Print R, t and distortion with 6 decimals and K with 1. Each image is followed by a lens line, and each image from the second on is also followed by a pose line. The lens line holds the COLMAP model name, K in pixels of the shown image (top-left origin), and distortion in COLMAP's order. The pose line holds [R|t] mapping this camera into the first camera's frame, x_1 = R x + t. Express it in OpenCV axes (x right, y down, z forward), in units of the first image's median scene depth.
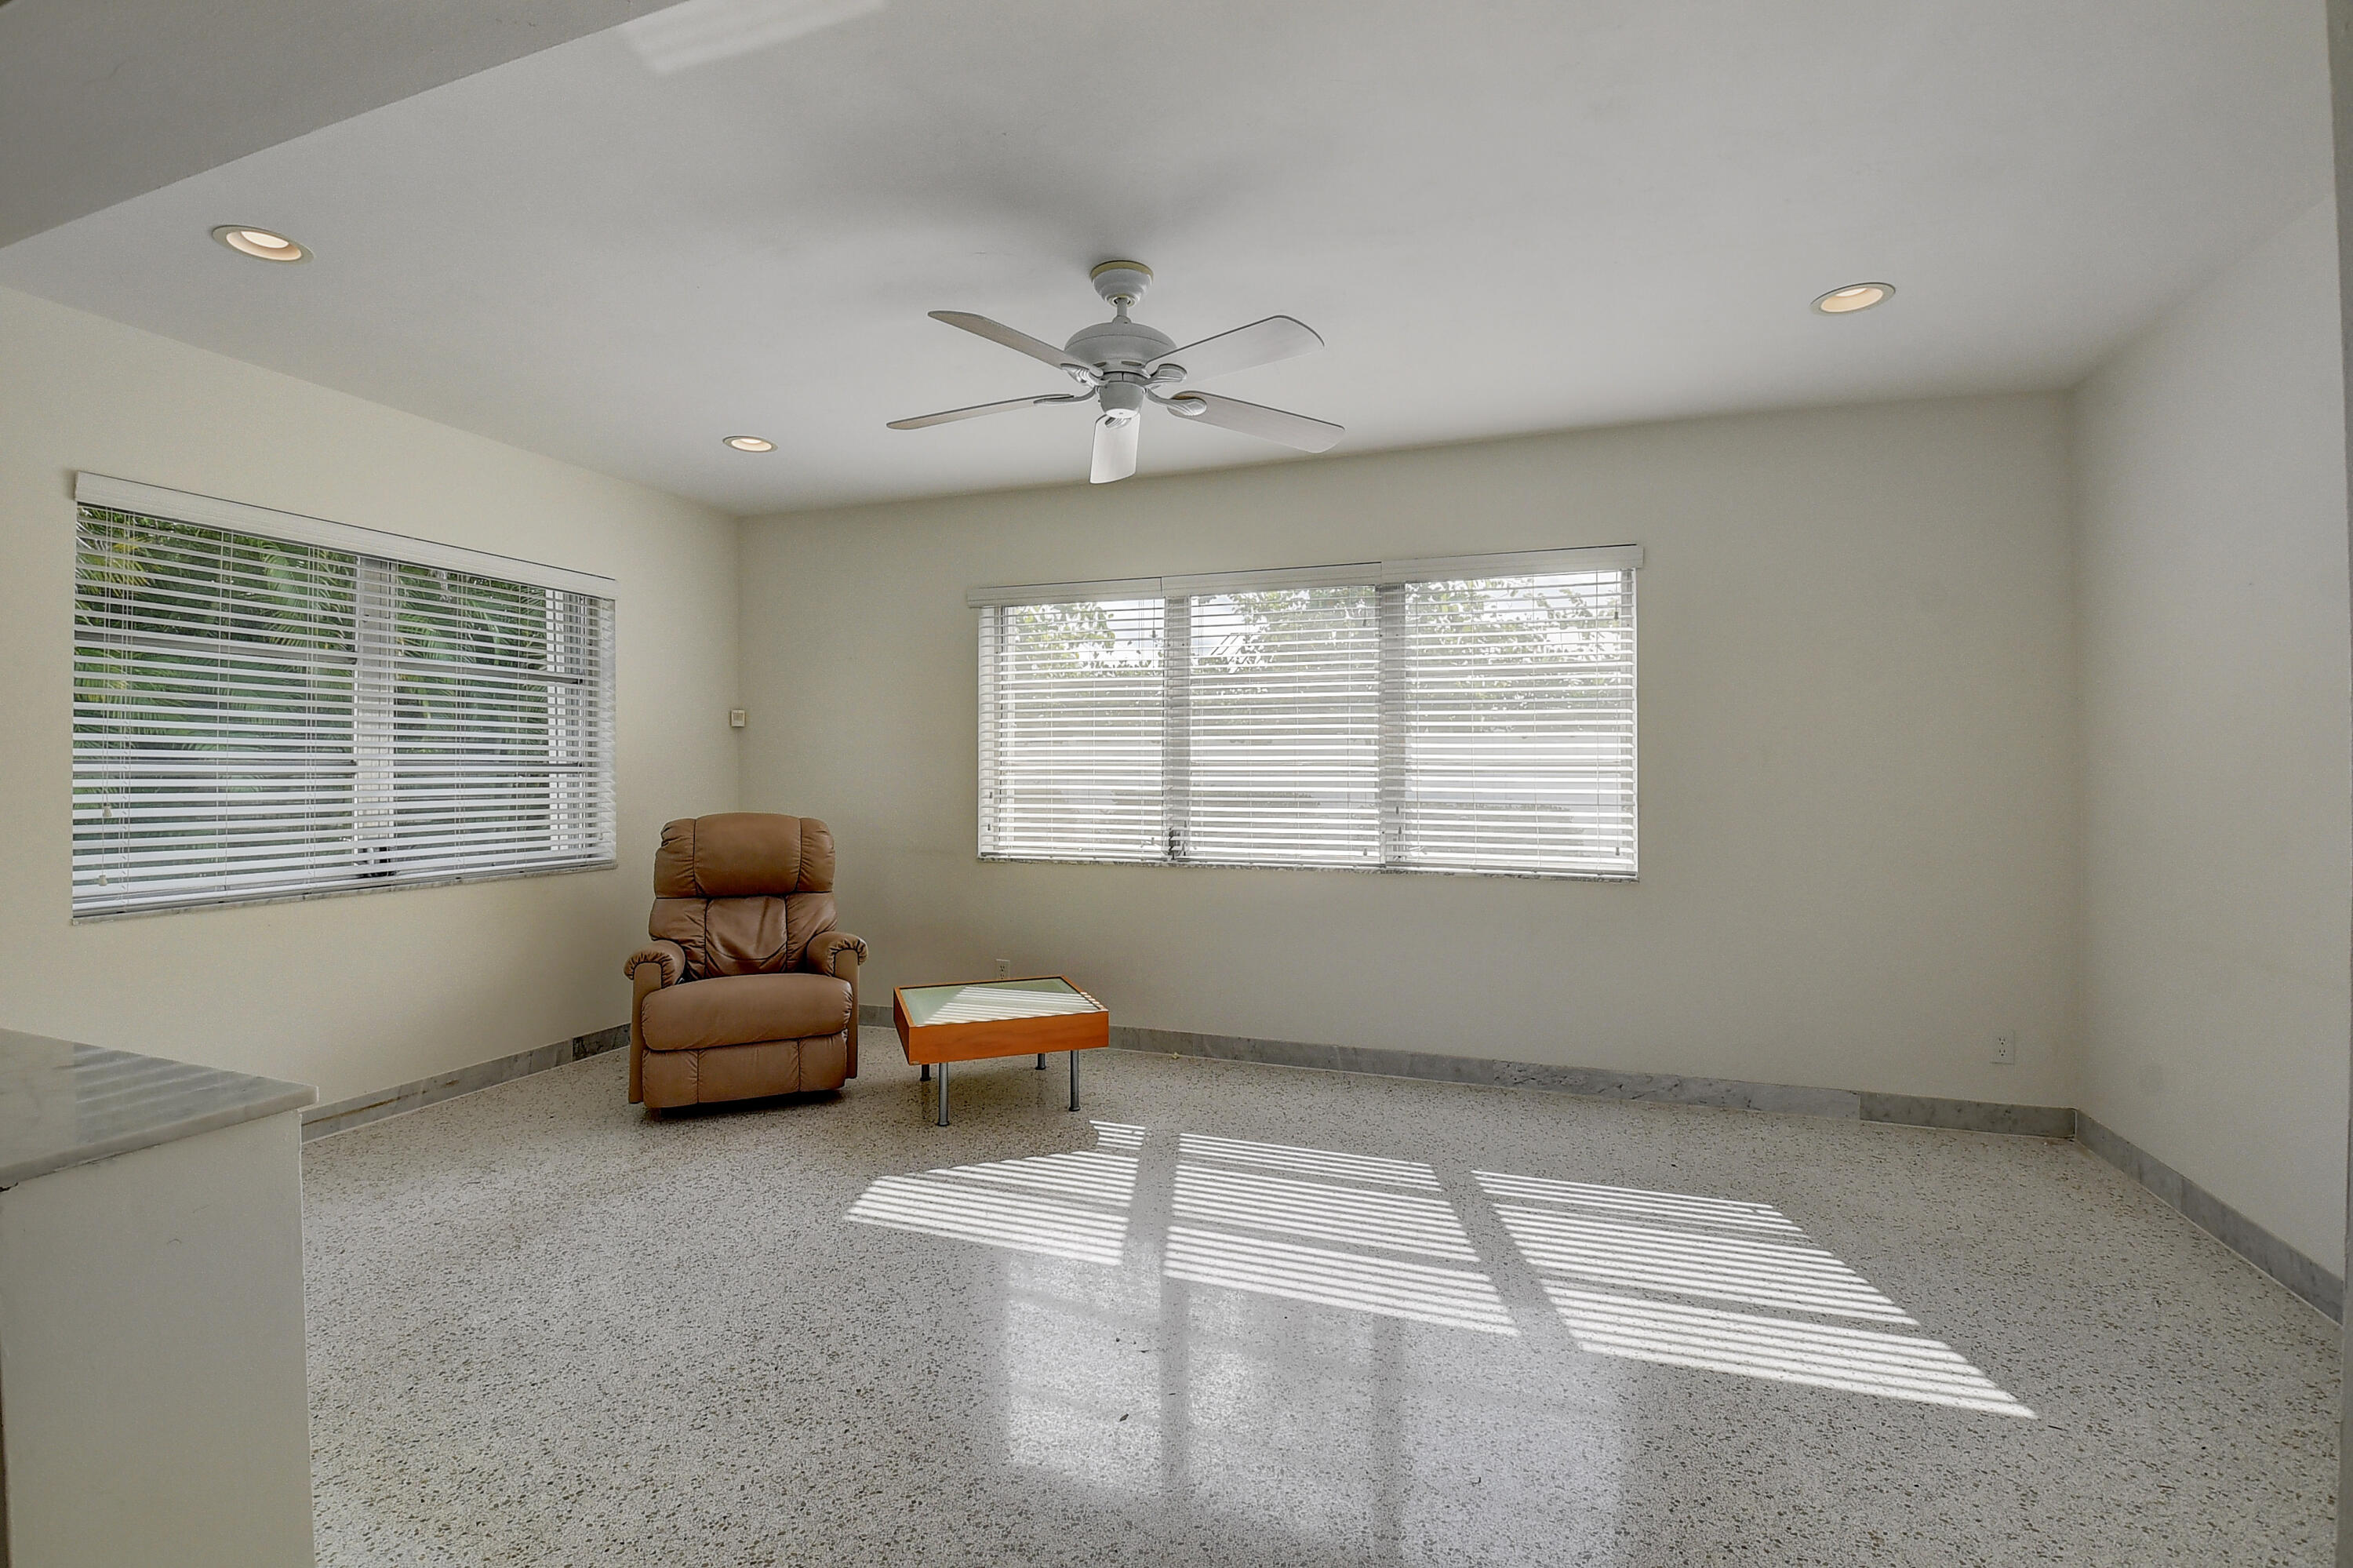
lens RADIAL K [[1043.4, 0, 1175.3], [0, 1043.4, 763.8], [0, 0, 1]] dist [0.000118, -0.013687]
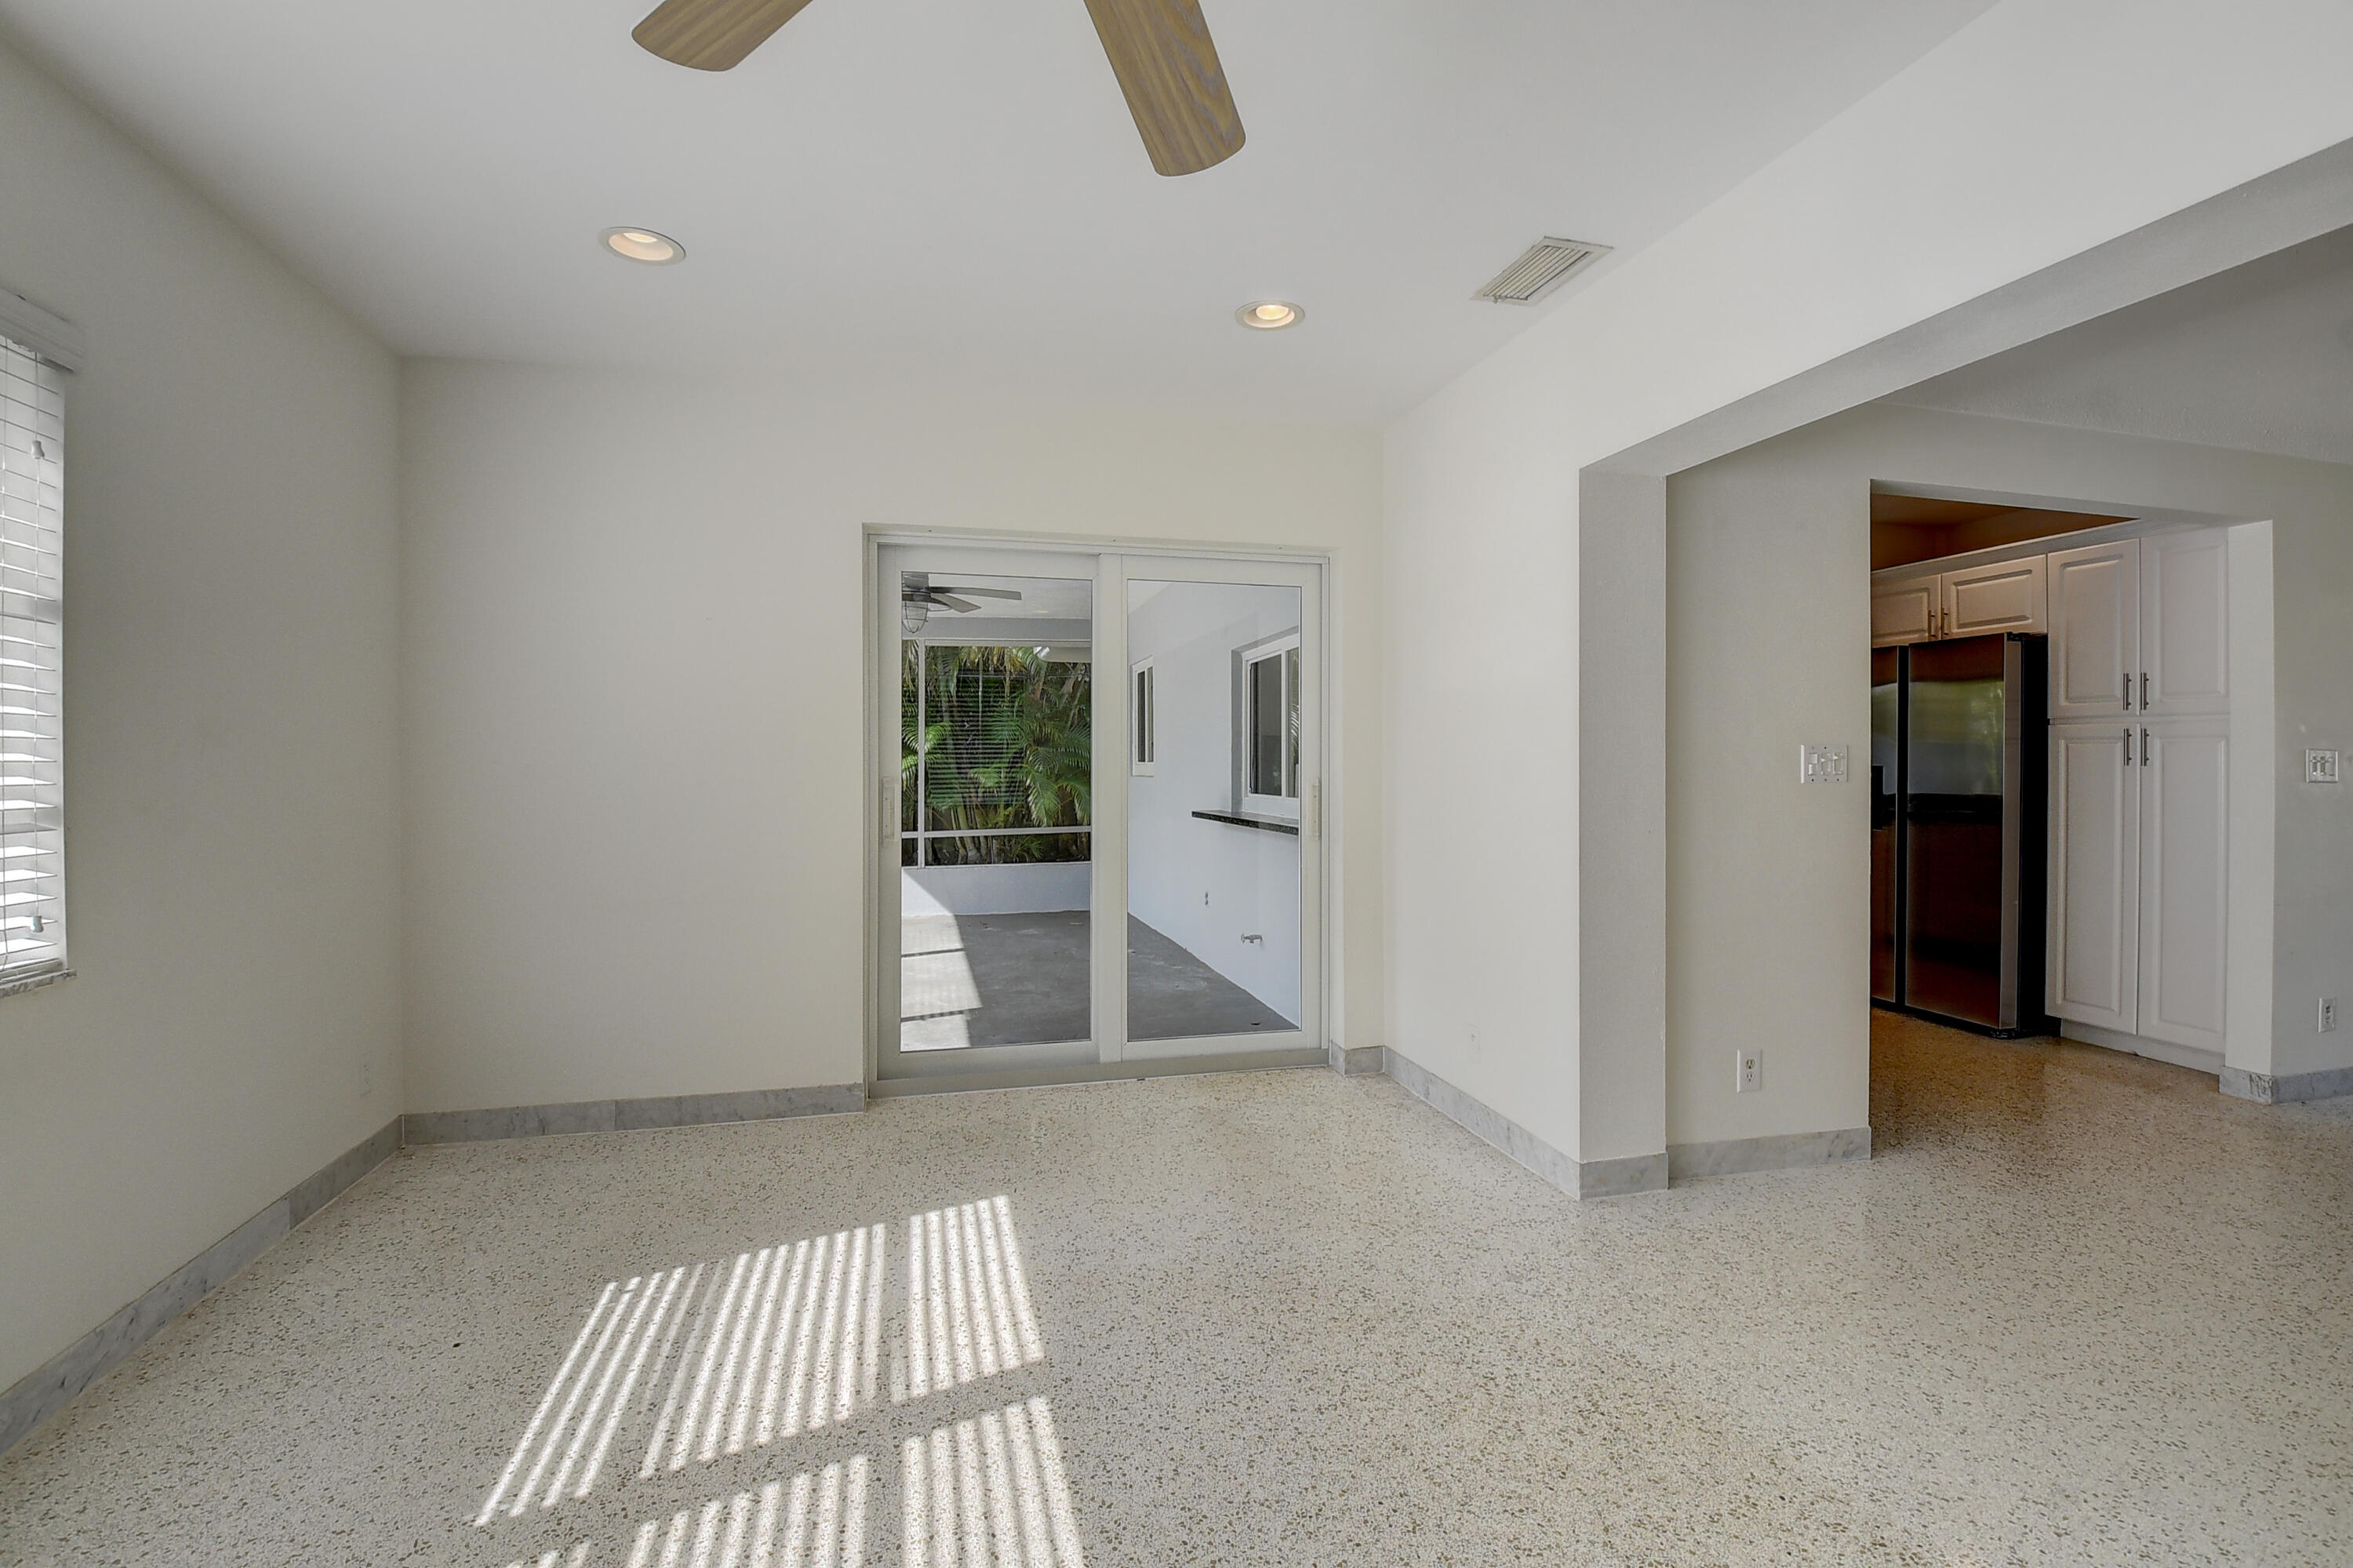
lens RADIAL K [[1043.4, 0, 1175.3], [0, 1043.4, 763.8], [0, 0, 1]] dist [0.000118, -0.013687]
pose [[-0.553922, -0.001597, 0.832567, -0.369194], [-0.006579, 0.999975, -0.002459, 0.013268], [-0.832543, -0.006840, -0.553918, 1.112721]]
